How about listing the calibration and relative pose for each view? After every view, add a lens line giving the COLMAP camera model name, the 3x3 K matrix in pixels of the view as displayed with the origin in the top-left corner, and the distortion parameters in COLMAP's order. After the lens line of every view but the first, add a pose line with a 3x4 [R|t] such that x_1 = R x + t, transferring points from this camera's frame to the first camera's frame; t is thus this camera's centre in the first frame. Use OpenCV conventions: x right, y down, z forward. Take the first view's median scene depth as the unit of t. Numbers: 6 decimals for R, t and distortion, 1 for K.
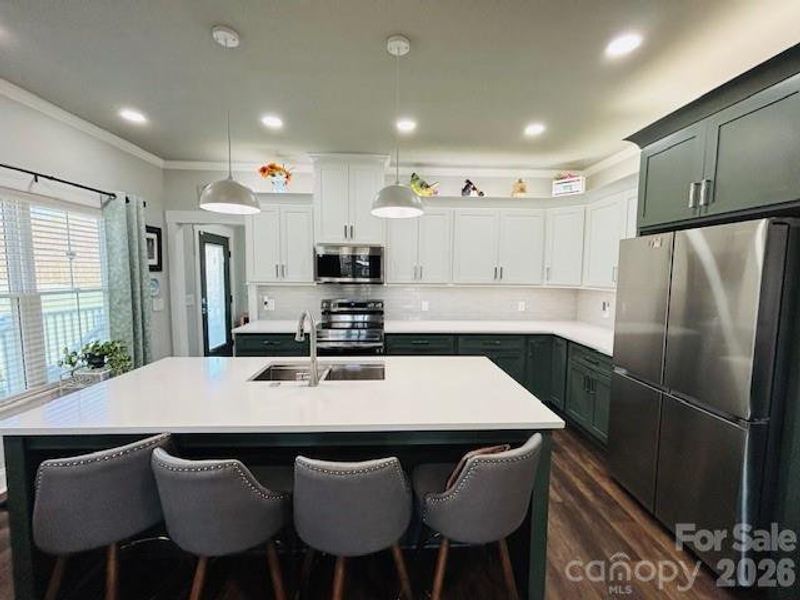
lens RADIAL K [[324.2, 0, 393.9], [0, 324.2, 296.5], [0, 0, 1]] dist [0.002541, -0.000083]
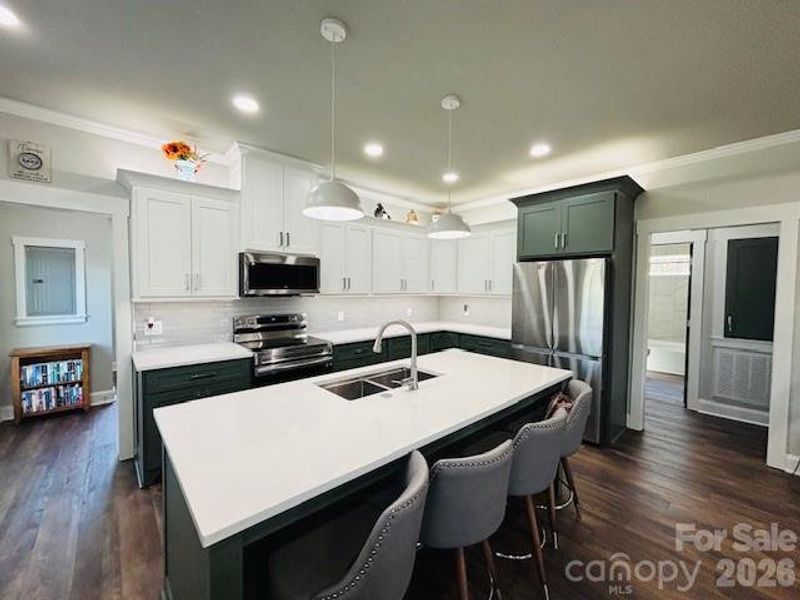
lens RADIAL K [[324.2, 0, 388.8], [0, 324.2, 297.2], [0, 0, 1]] dist [0.002541, -0.000083]
pose [[0.770219, -0.023844, 0.637333, -0.492111], [0.048091, 0.998627, -0.020758, -0.003290], [-0.635963, 0.046638, 0.770309, 0.111345]]
